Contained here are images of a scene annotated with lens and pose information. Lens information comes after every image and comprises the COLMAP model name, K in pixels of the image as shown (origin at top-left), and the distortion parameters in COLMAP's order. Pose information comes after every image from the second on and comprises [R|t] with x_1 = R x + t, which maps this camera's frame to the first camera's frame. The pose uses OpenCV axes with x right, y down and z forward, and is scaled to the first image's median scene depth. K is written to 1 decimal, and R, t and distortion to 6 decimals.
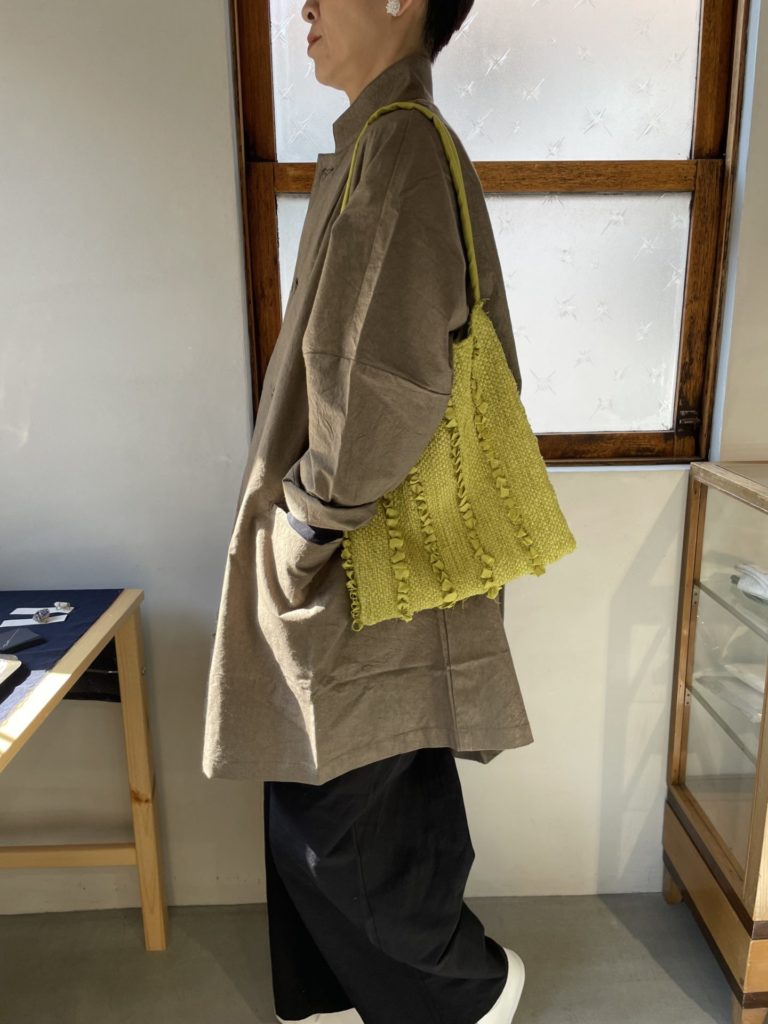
lens RADIAL K [[781.1, 0, 389.0], [0, 781.1, 511.2], [0, 0, 1]] dist [0.021061, -0.050706]
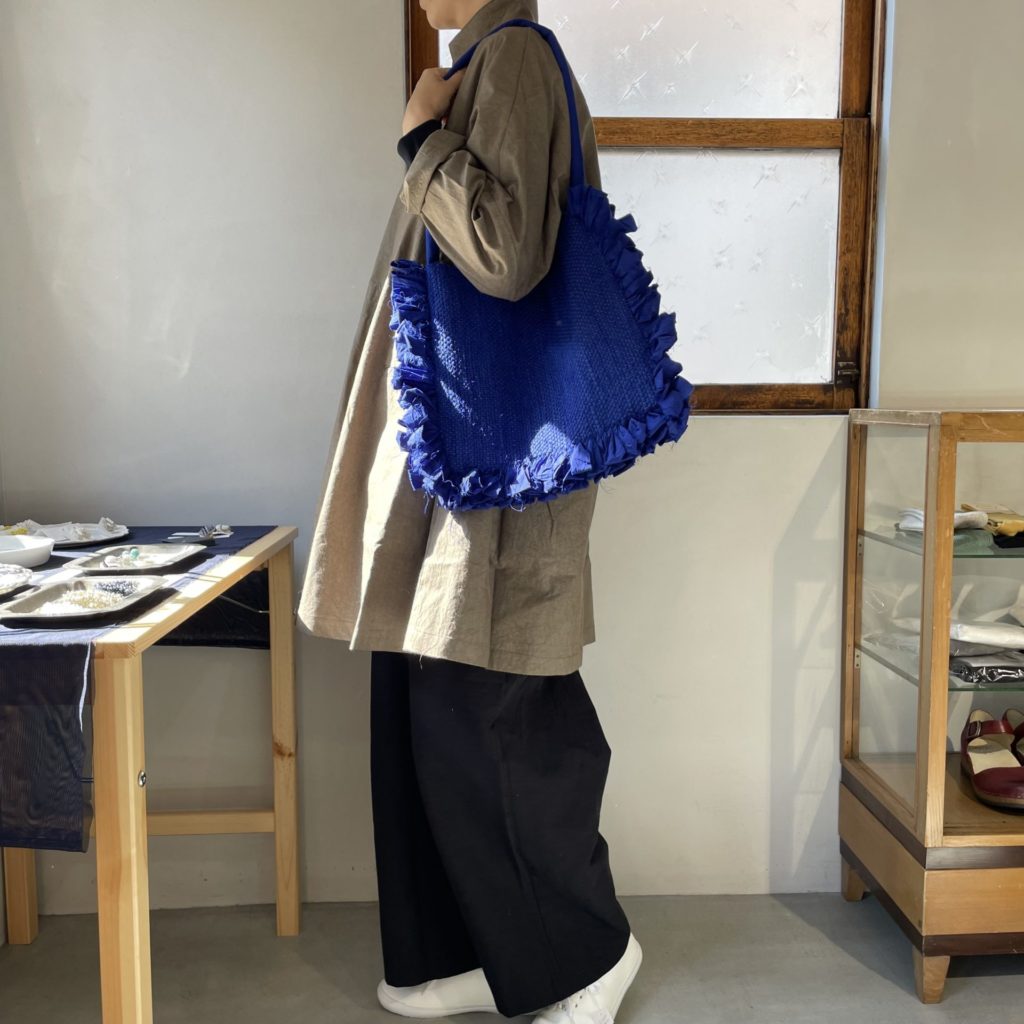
lens RADIAL K [[1032.3, 0, 513.5], [0, 1032.3, 521.3], [0, 0, 1]] dist [0.003843, 0.000000]
pose [[0.999907, 0.007269, 0.011571, -0.056319], [-0.005727, 0.991750, -0.128062, 0.251854], [-0.012406, 0.127984, 0.991699, -0.281375]]
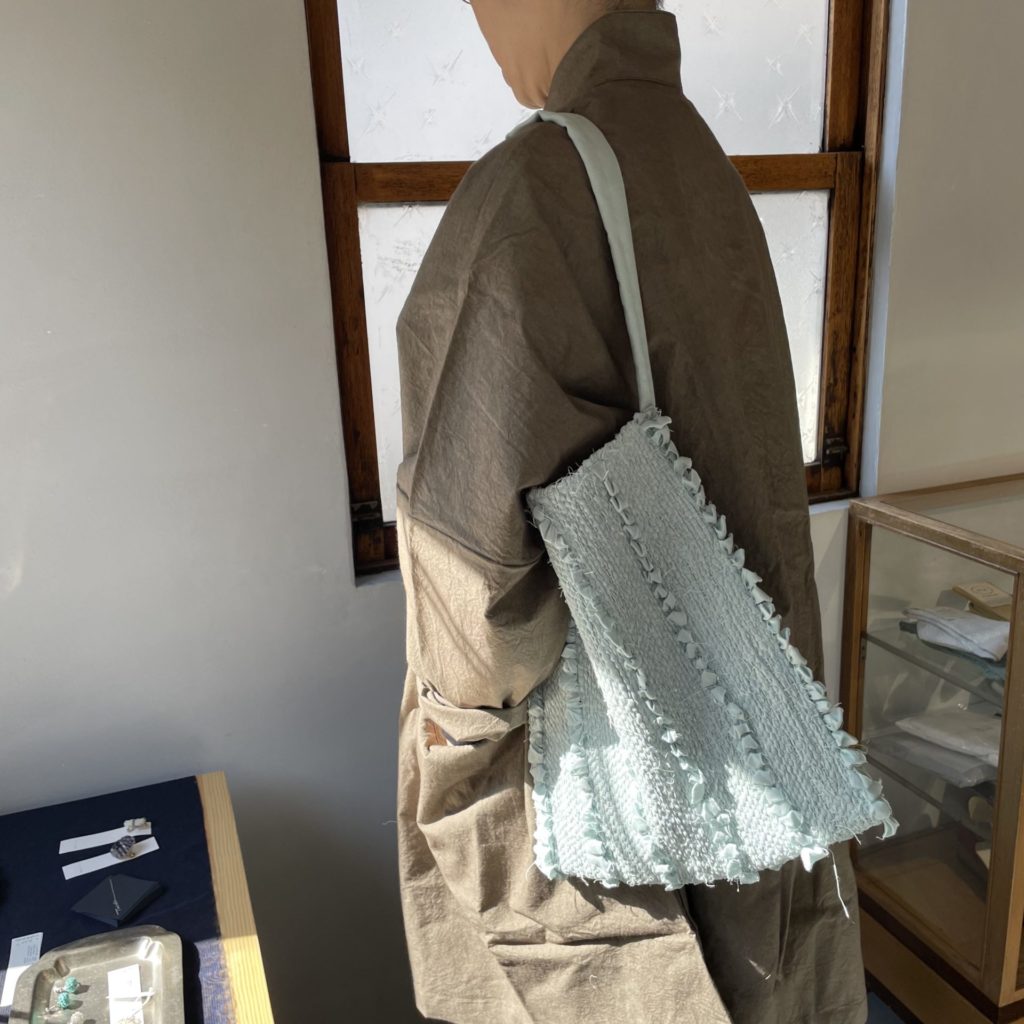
lens RADIAL K [[1032.3, 0, 522.7], [0, 1032.3, 512.4], [0, 0, 1]] dist [0.003843, 0.000000]
pose [[0.940939, -0.114871, 0.318493, -0.321255], [0.109683, 0.993377, 0.034238, -0.128412], [-0.320317, 0.002718, 0.947307, 0.036161]]
